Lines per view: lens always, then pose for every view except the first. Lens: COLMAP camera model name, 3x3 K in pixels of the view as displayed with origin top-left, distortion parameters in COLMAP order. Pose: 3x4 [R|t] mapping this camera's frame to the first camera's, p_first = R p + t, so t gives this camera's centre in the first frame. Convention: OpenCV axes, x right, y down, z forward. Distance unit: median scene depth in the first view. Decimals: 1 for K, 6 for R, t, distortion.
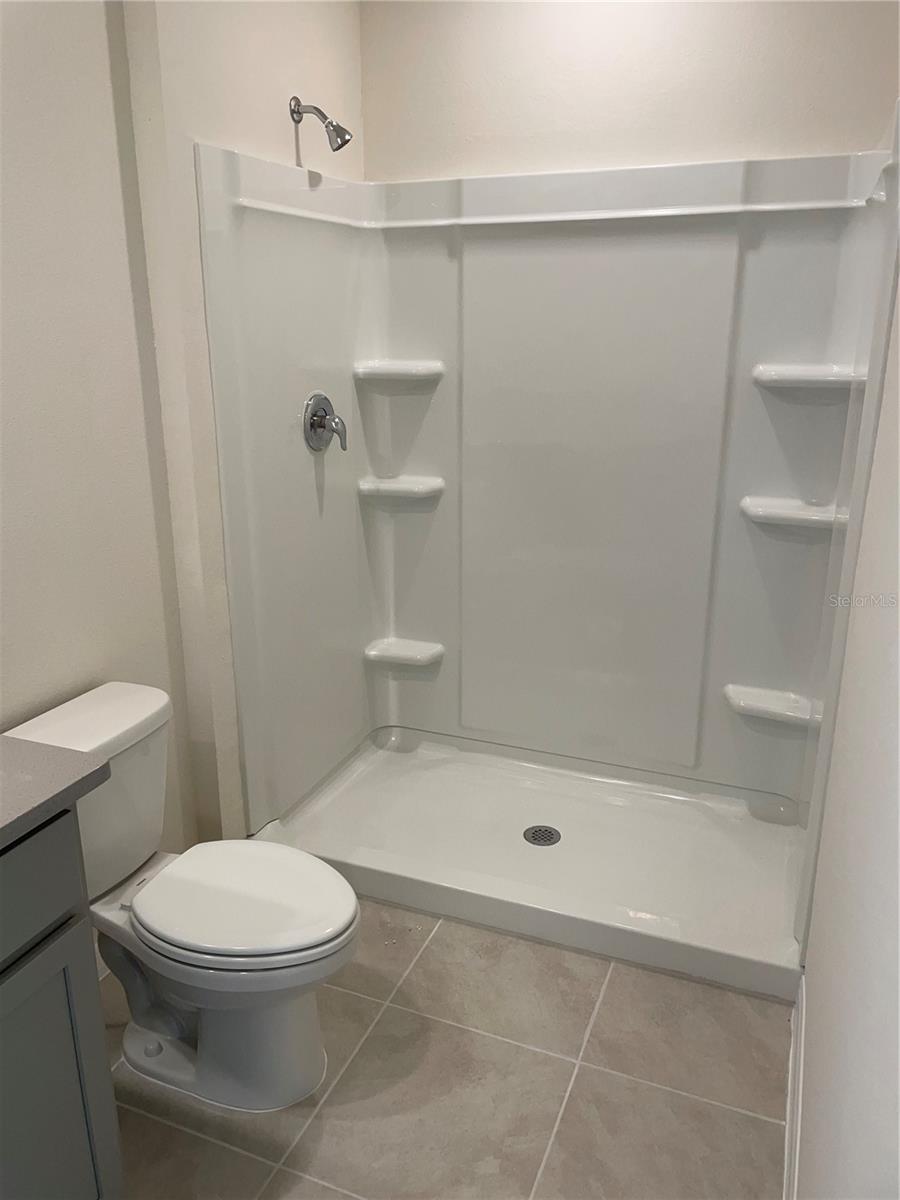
lens RADIAL K [[904.5, 0, 450.7], [0, 904.5, 597.4], [0, 0, 1]] dist [0.083952, -0.102081]
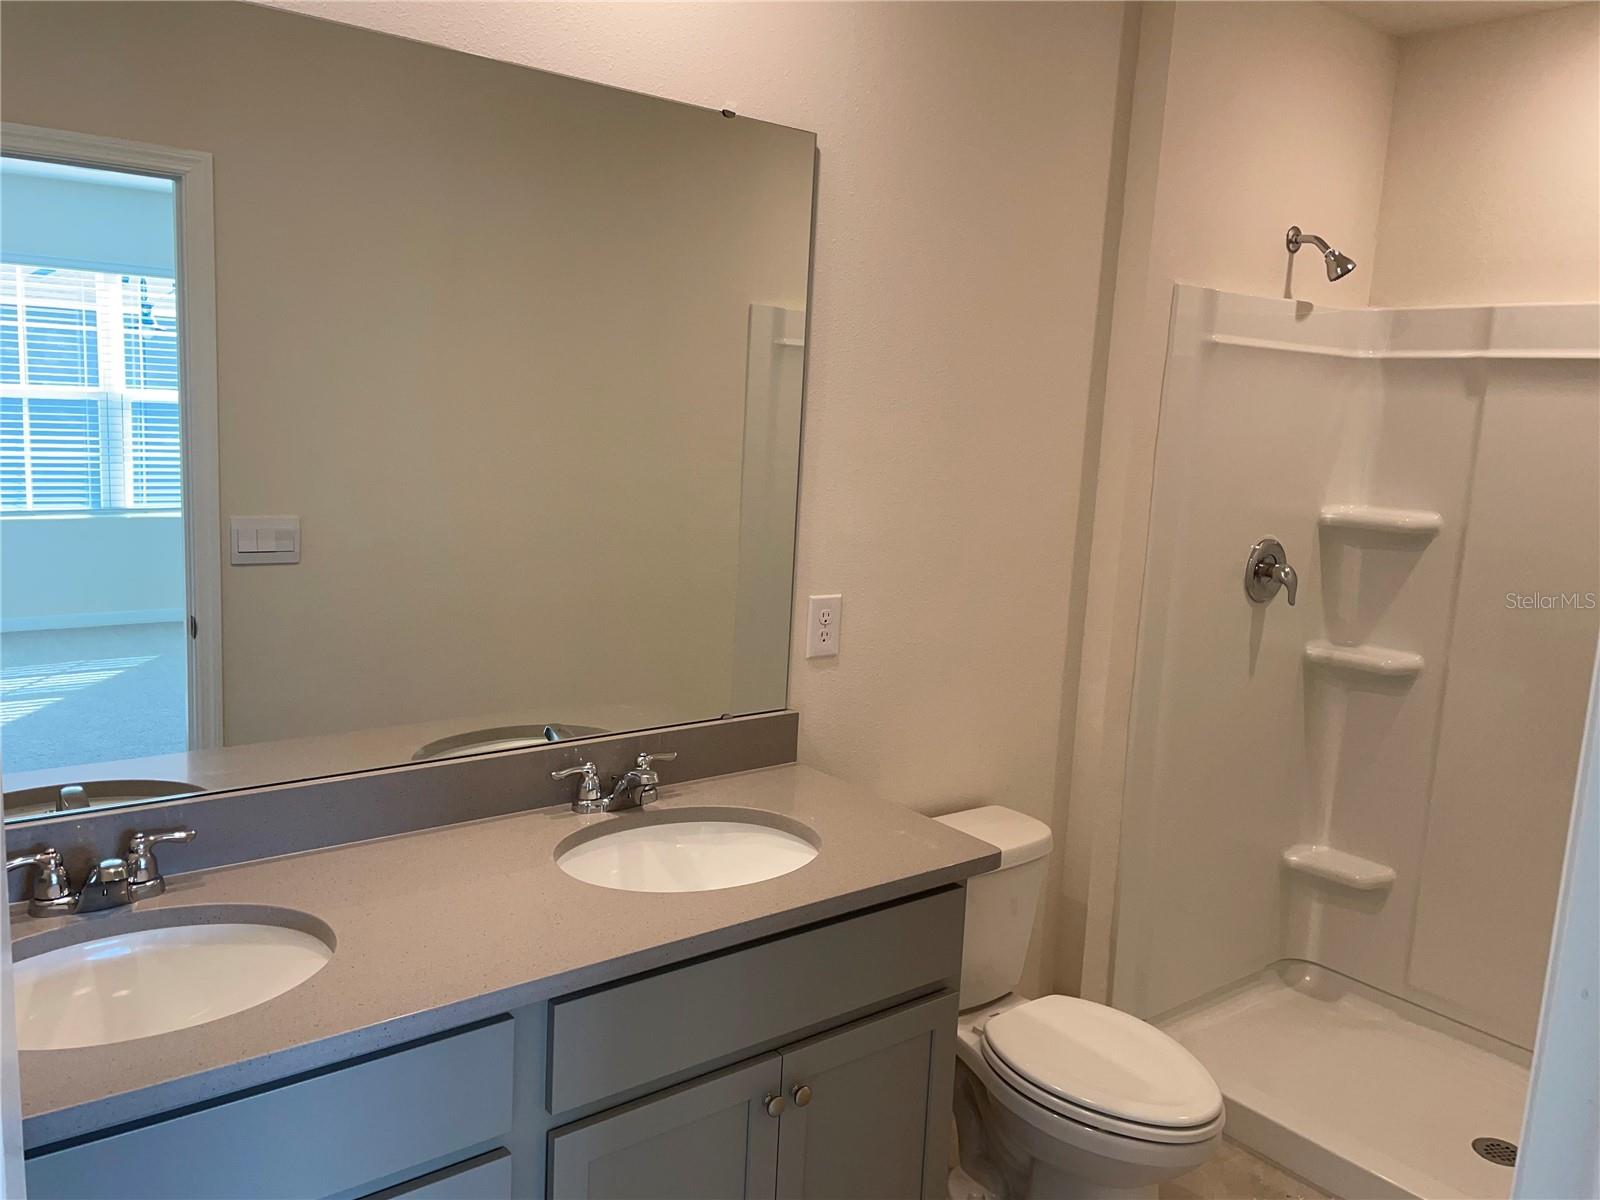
lens RADIAL K [[1206.0, 0, 810.0], [0, 1206.0, 583.9], [0, 0, 1]] dist [0.083952, -0.102081]
pose [[0.865643, 0.118167, -0.486518, 0.045405], [-0.196110, 0.974127, -0.112332, 0.035163], [0.460656, 0.192650, 0.866419, -0.201776]]
